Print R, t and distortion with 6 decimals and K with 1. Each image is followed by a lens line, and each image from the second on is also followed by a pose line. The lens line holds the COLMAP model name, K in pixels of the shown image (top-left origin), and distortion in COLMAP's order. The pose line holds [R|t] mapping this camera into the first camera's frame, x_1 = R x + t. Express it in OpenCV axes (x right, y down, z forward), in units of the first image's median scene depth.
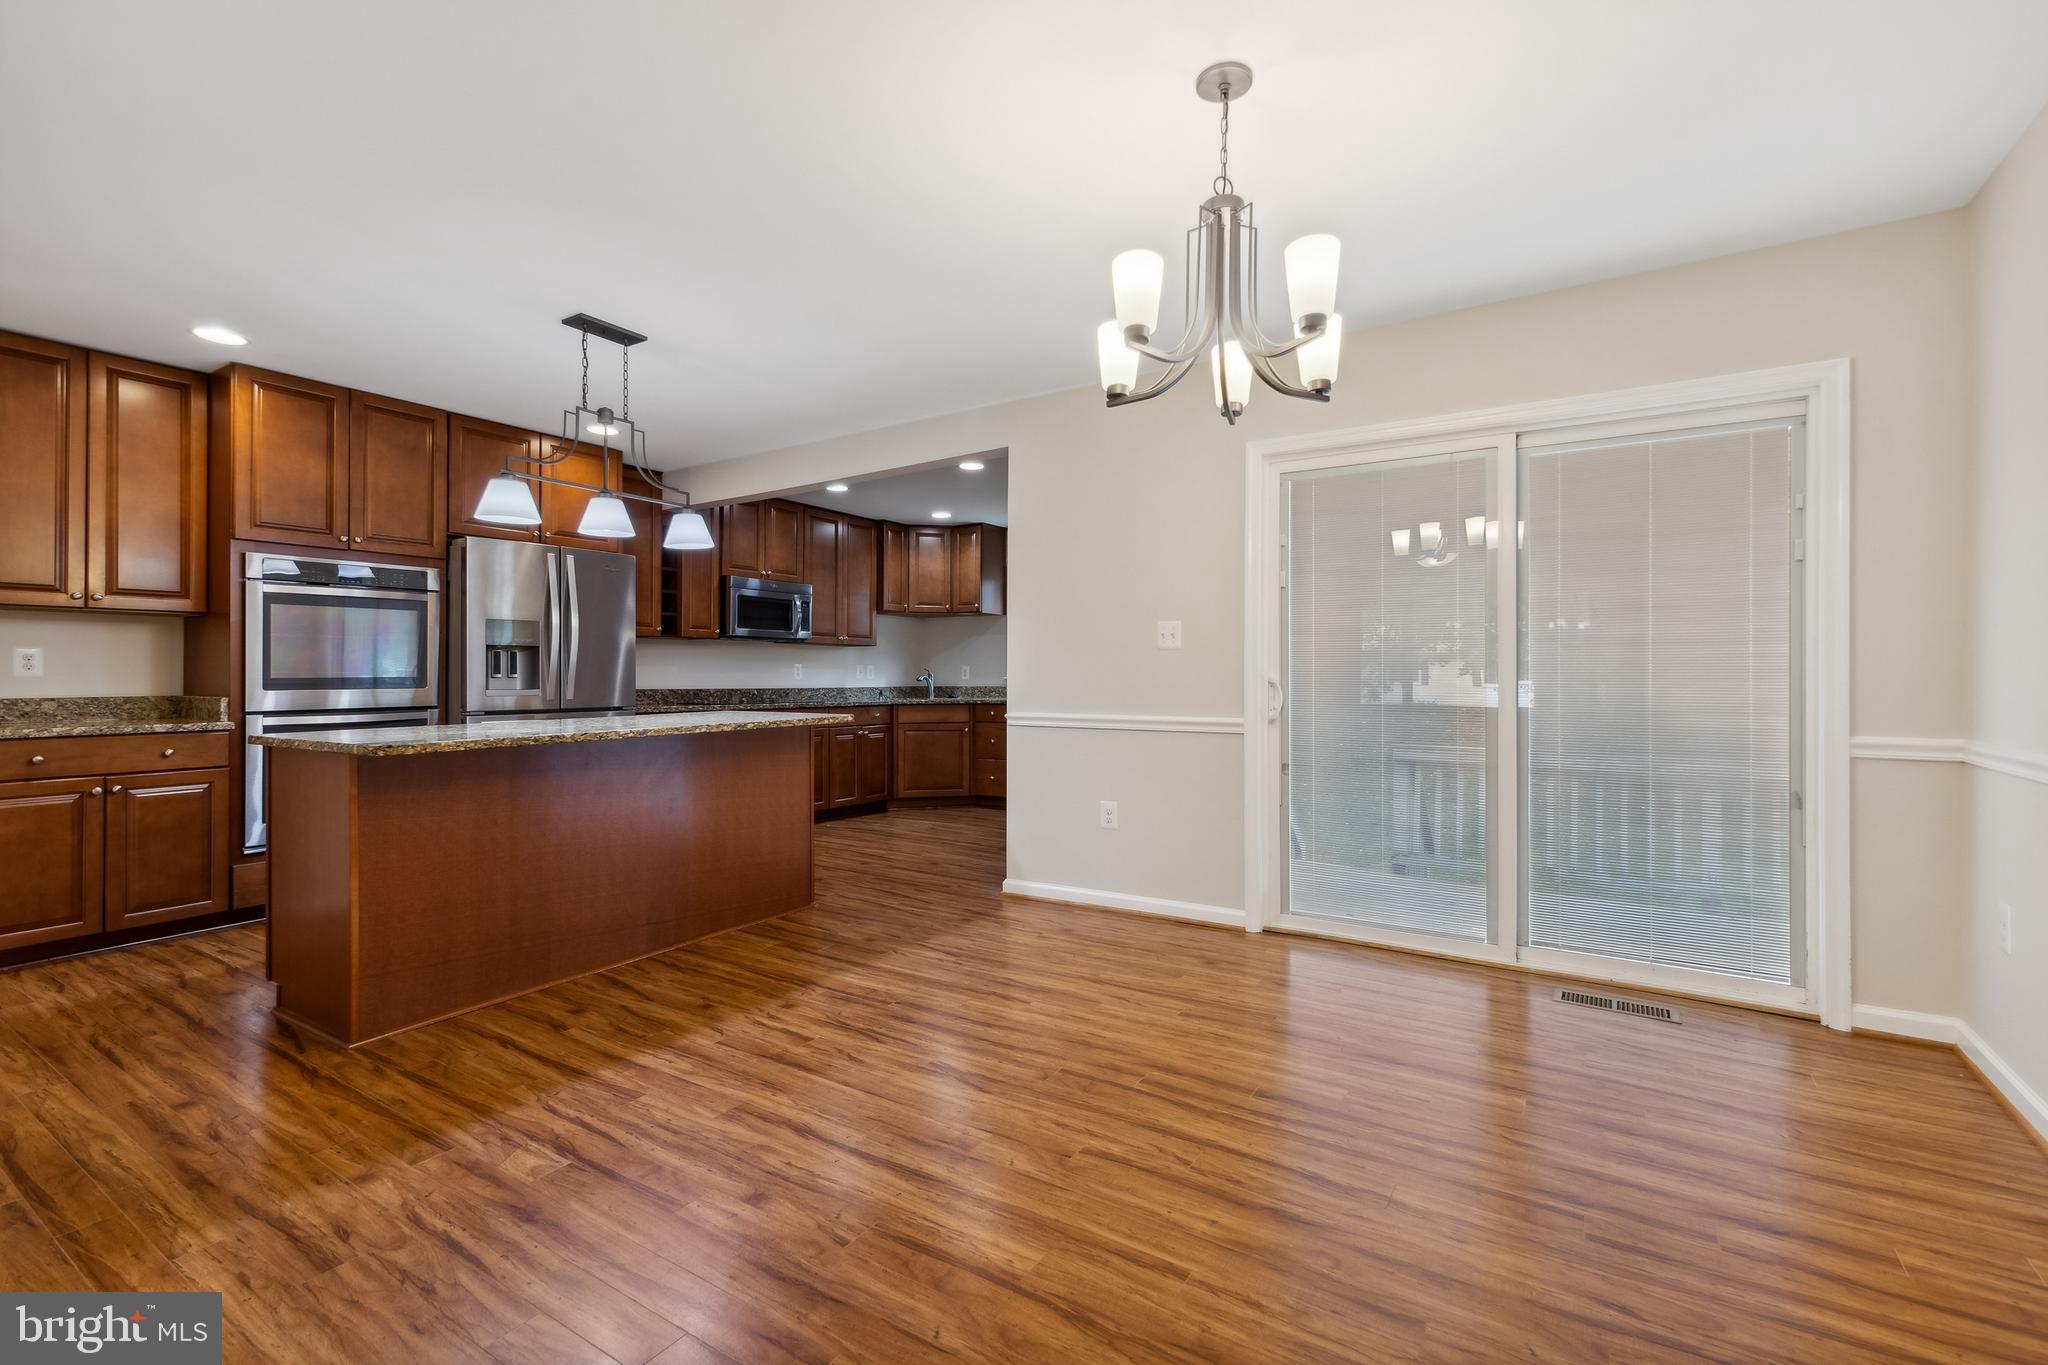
lens RADIAL K [[908.1, 0, 1020.3], [0, 908.1, 659.4], [0, 0, 1]] dist [0.020685, -0.008913]
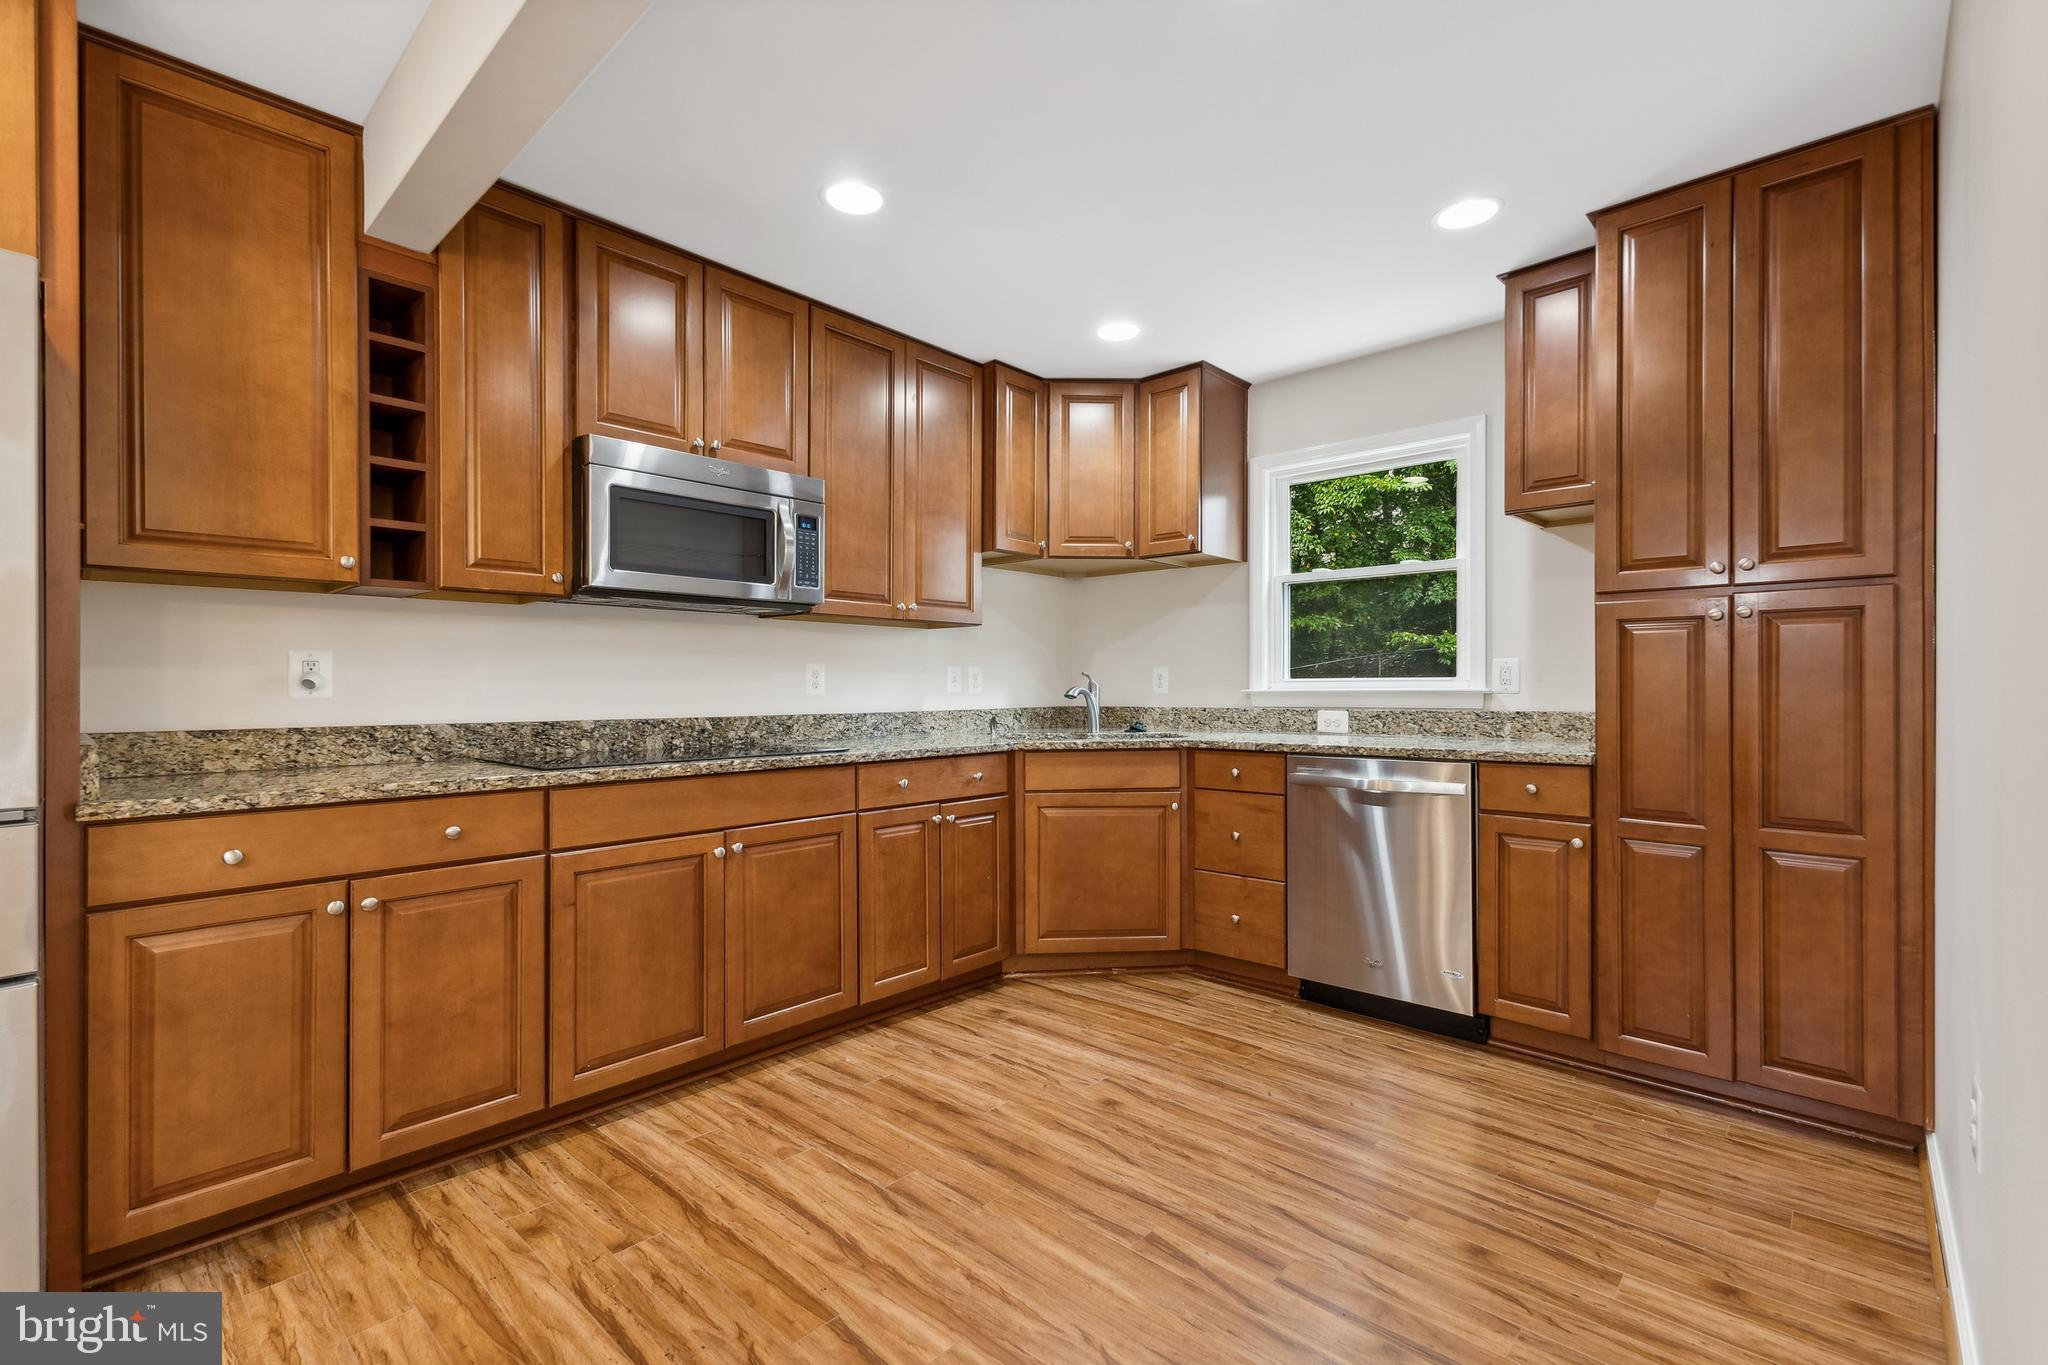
lens RADIAL K [[896.3, 0, 1026.4], [0, 896.3, 684.5], [0, 0, 1]] dist [0.011852, -0.000923]
pose [[0.987186, -0.002455, -0.159554, -0.120652], [0.005713, 0.999784, 0.019966, 0.014806], [0.159471, -0.020622, 0.986987, 1.084934]]
